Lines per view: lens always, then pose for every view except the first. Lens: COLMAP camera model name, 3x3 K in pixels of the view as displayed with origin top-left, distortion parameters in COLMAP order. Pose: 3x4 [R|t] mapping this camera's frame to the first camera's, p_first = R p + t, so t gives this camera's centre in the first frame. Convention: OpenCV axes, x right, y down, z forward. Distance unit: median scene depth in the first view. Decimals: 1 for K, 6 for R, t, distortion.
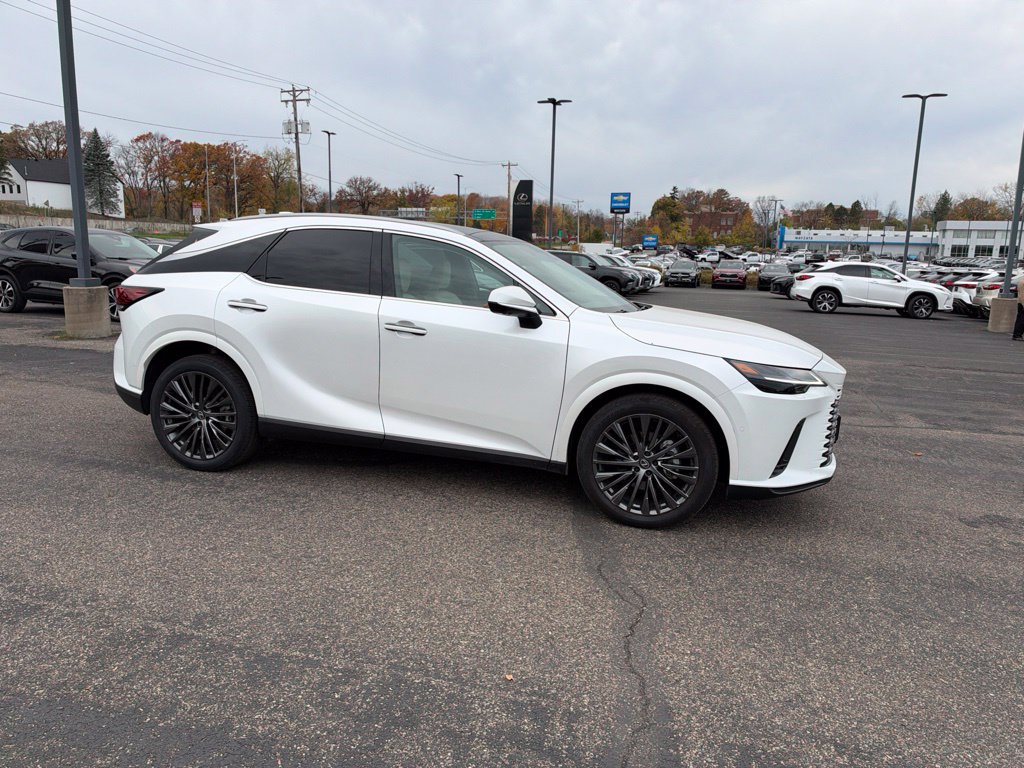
lens RADIAL K [[738.8, 0, 509.9], [0, 738.8, 396.7], [0, 0, 1]] dist [0.012654, -0.030833]
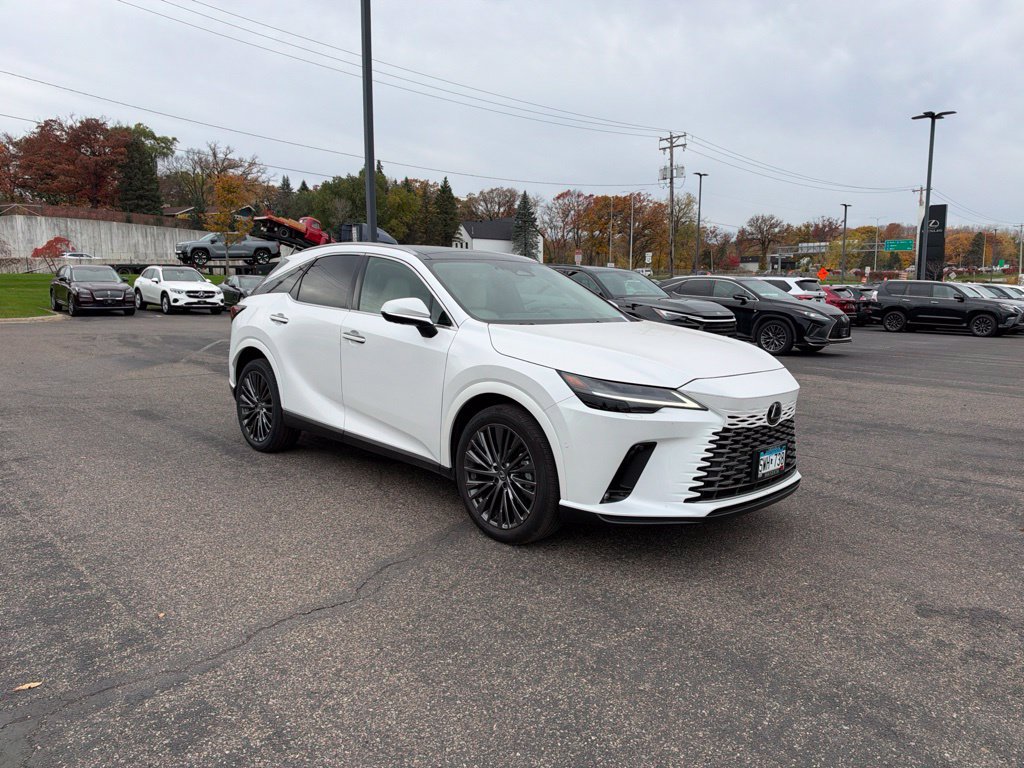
lens RADIAL K [[741.4, 0, 511.0], [0, 741.4, 385.2], [0, 0, 1]] dist [0.006352, -0.021820]
pose [[0.863504, 0.046746, -0.502171, 0.571327], [-0.081208, 0.995590, -0.046964, 0.013679], [0.497761, 0.081334, 0.863492, 0.124088]]
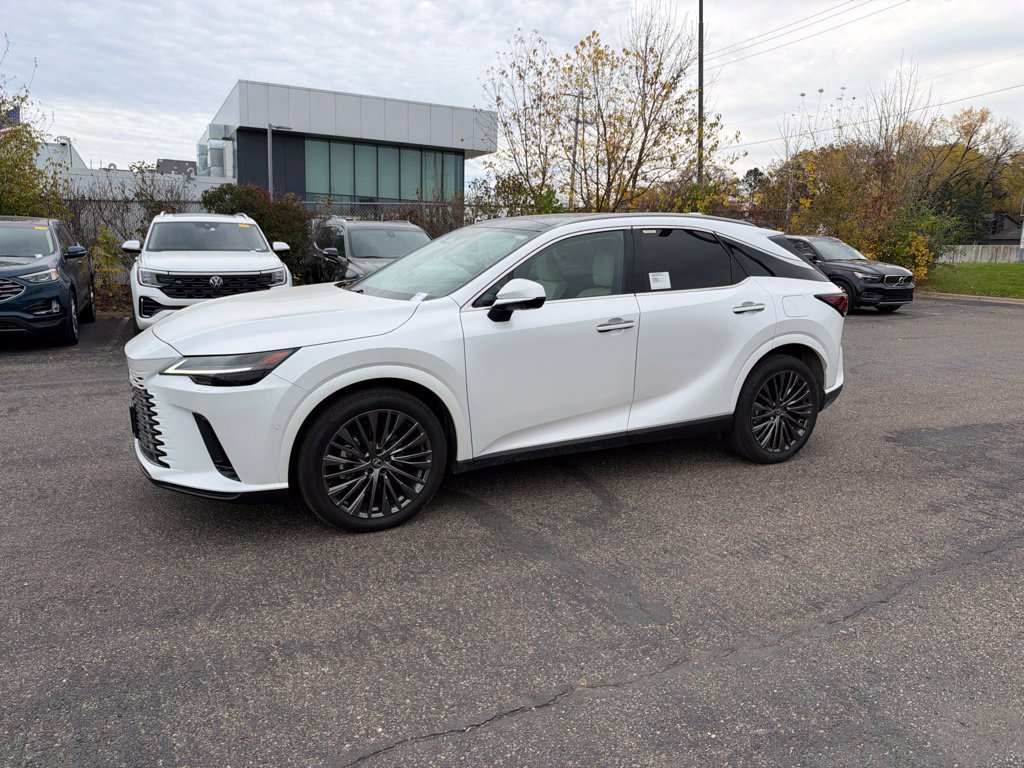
lens RADIAL K [[737.5, 0, 510.9], [0, 737.5, 380.7], [0, 0, 1]] dist [0.049882, -0.095629]
pose [[-0.721872, 0.077986, -0.687619, 0.674089], [-0.178769, 0.938889, 0.294158, -0.316946], [0.668538, 0.335269, -0.663816, 1.761552]]
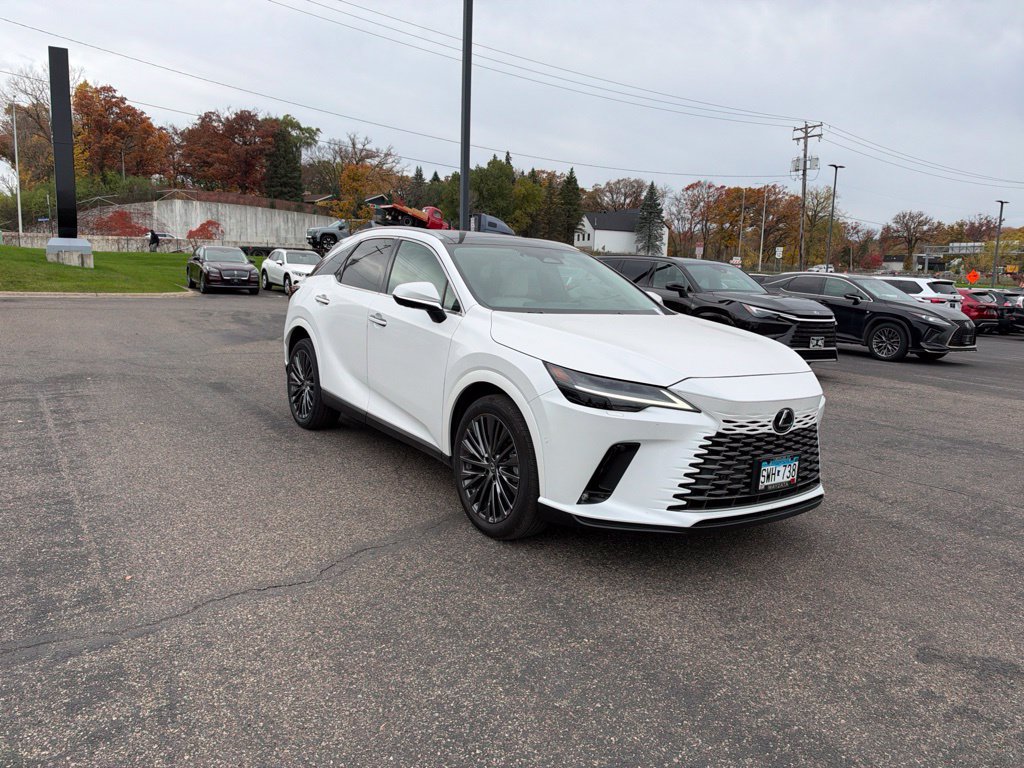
lens RADIAL K [[740.0, 0, 511.3], [0, 740.0, 384.5], [0, 0, 1]] dist [0.007683, -0.027068]
pose [[0.768837, 0.096038, -0.632192, 0.664284], [-0.138925, 0.990129, -0.018539, -0.000784], [0.624172, 0.102080, 0.774590, 0.225481]]
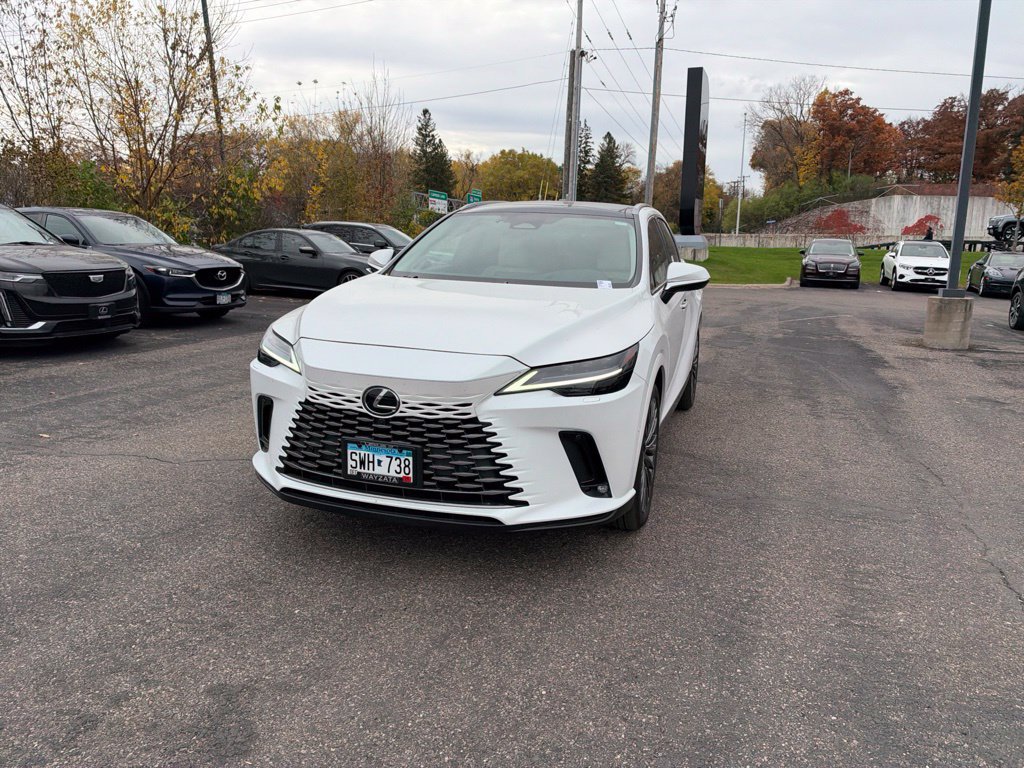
lens RADIAL K [[733.5, 0, 510.0], [0, 733.5, 387.6], [0, 0, 1]] dist [0.038135, -0.079334]
pose [[-0.041801, 0.159103, -0.986377, 0.990976], [-0.221836, 0.961120, 0.164430, -0.145620], [0.974188, 0.225687, -0.004881, 1.043834]]
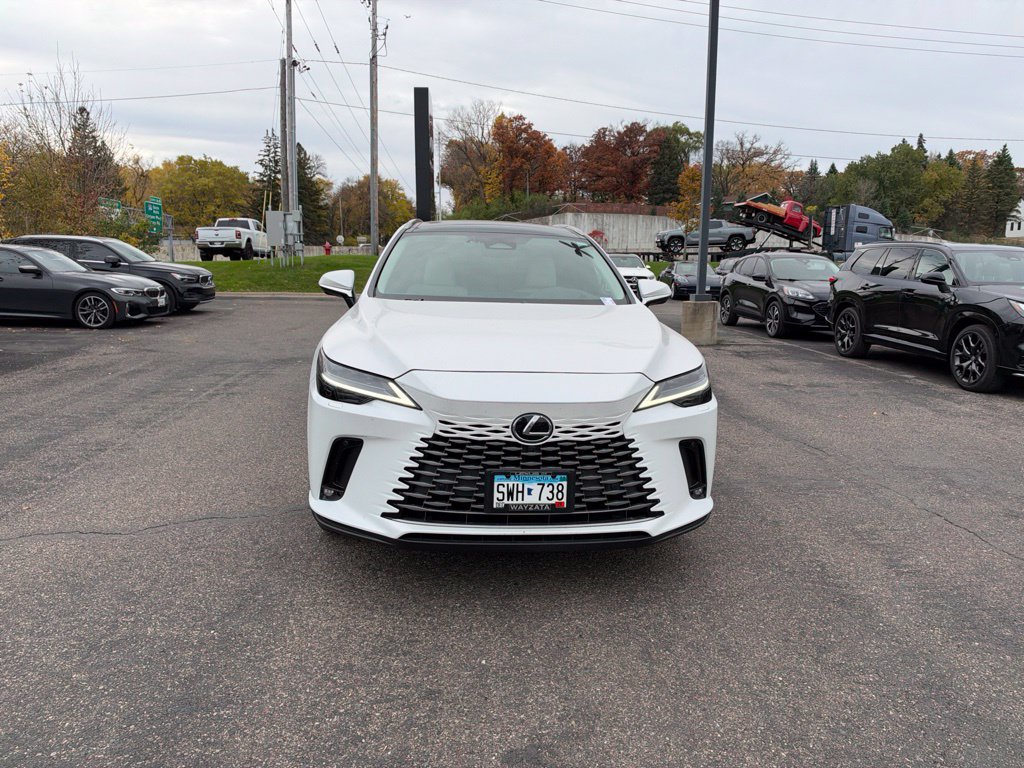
lens RADIAL K [[739.3, 0, 511.2], [0, 739.3, 370.6], [0, 0, 1]] dist [0.044600, -0.089912]
pose [[0.356307, 0.108749, -0.928019, 0.944803], [-0.186555, 0.981486, 0.043388, -0.082202], [0.915556, 0.157667, 0.369998, 0.706360]]
